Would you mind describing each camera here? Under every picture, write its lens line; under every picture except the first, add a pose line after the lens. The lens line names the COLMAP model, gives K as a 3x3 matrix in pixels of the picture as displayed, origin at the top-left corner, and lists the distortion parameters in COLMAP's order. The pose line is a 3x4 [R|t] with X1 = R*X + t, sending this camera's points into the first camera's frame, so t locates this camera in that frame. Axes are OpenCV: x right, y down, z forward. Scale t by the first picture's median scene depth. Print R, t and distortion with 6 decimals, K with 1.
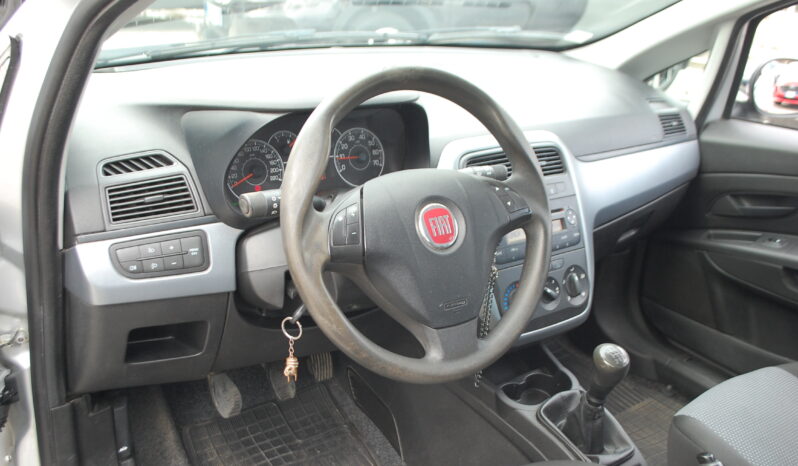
lens RADIAL K [[745.8, 0, 388.2], [0, 745.8, 253.9], [0, 0, 1]] dist [-0.055509, -0.002576]
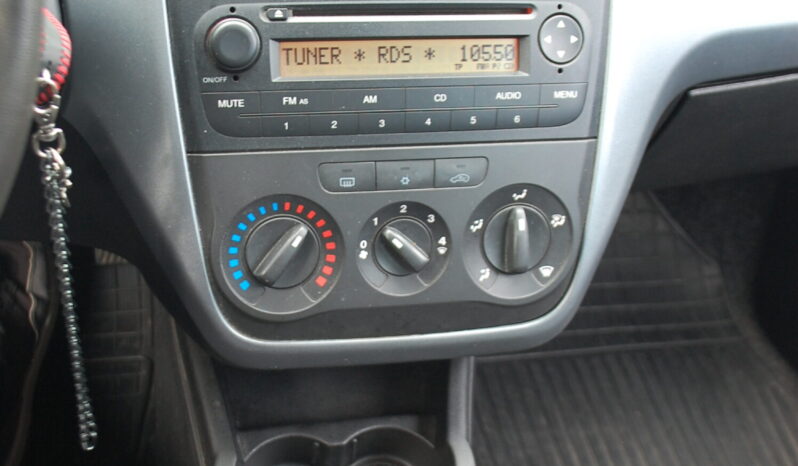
lens RADIAL K [[1011.7, 0, 380.7], [0, 1011.7, 233.3], [0, 0, 1]] dist [-0.035362, -0.026076]
pose [[0.909469, 0.271259, -0.315094, 0.369972], [-0.186769, 0.943630, 0.273276, -0.082058], [0.371461, -0.189687, 0.908865, 0.614440]]
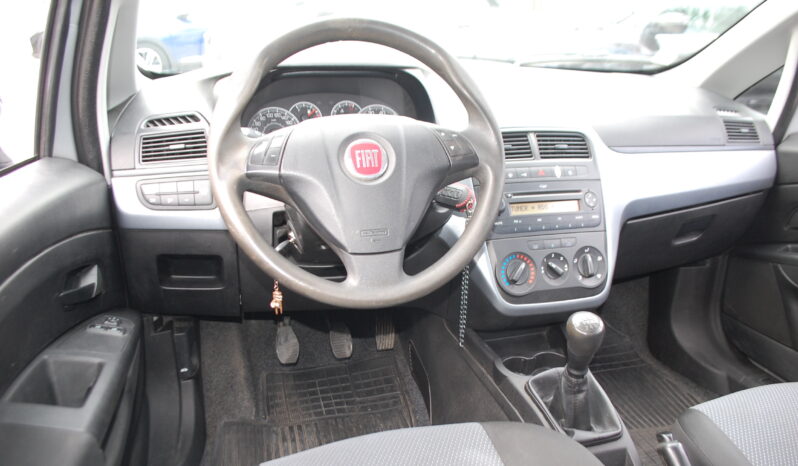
lens RADIAL K [[614.3, 0, 400.6], [0, 614.3, 265.5], [0, 0, 1]] dist [-0.085622, 0.010400]
pose [[0.947159, 0.068489, -0.313368, 0.294002], [-0.085887, 0.995418, -0.042038, 0.107336], [0.309053, 0.066731, 0.948701, 0.150940]]
